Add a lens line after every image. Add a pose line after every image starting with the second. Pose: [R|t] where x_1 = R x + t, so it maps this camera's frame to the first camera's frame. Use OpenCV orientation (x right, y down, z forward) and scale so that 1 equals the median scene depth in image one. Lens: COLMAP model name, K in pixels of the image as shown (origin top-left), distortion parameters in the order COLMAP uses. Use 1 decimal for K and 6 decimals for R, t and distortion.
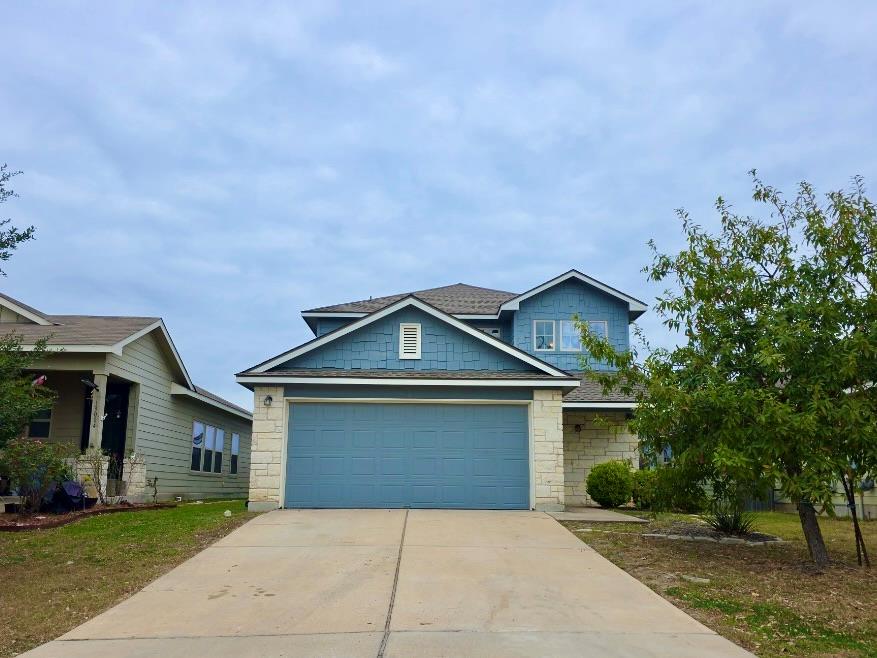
lens RADIAL K [[725.9, 0, 438.5], [0, 725.9, 329.0], [0, 0, 1]] dist [-0.000709, -0.000145]
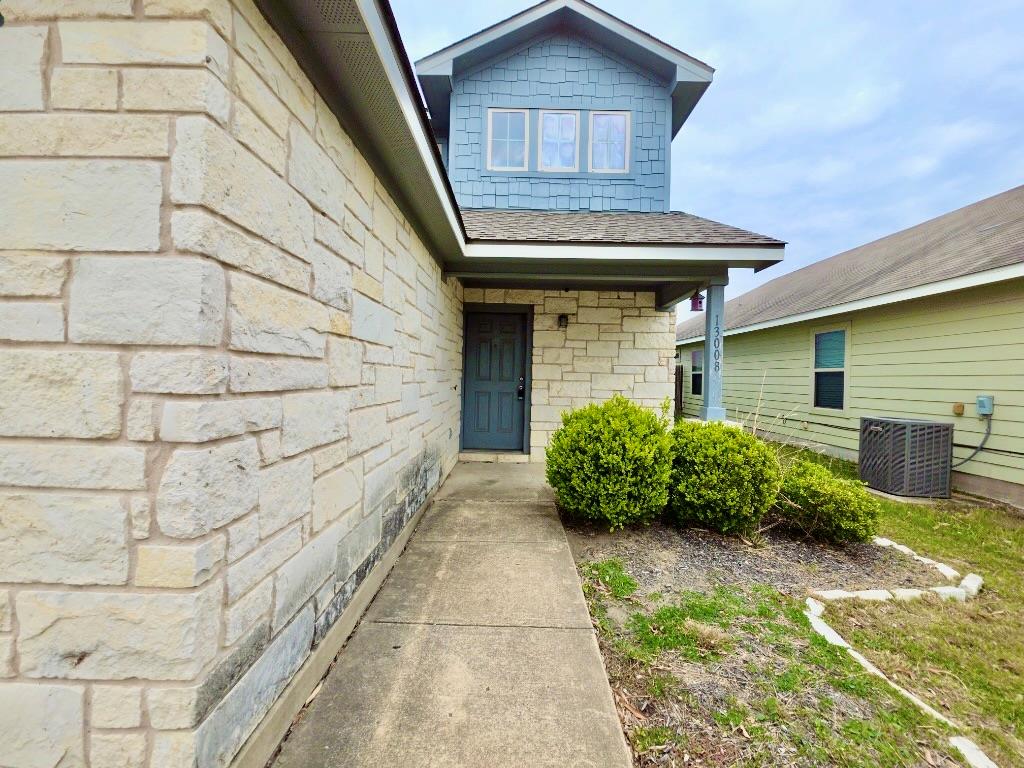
lens RADIAL K [[444.0, 0, 512.4], [0, 444.0, 378.4], [0, 0, 1]] dist [-0.000627, -0.000351]
pose [[0.999299, 0.016259, -0.033710, 0.164606], [-0.008351, 0.974862, 0.222655, 0.104383], [0.036482, -0.222217, 0.974314, 0.667274]]
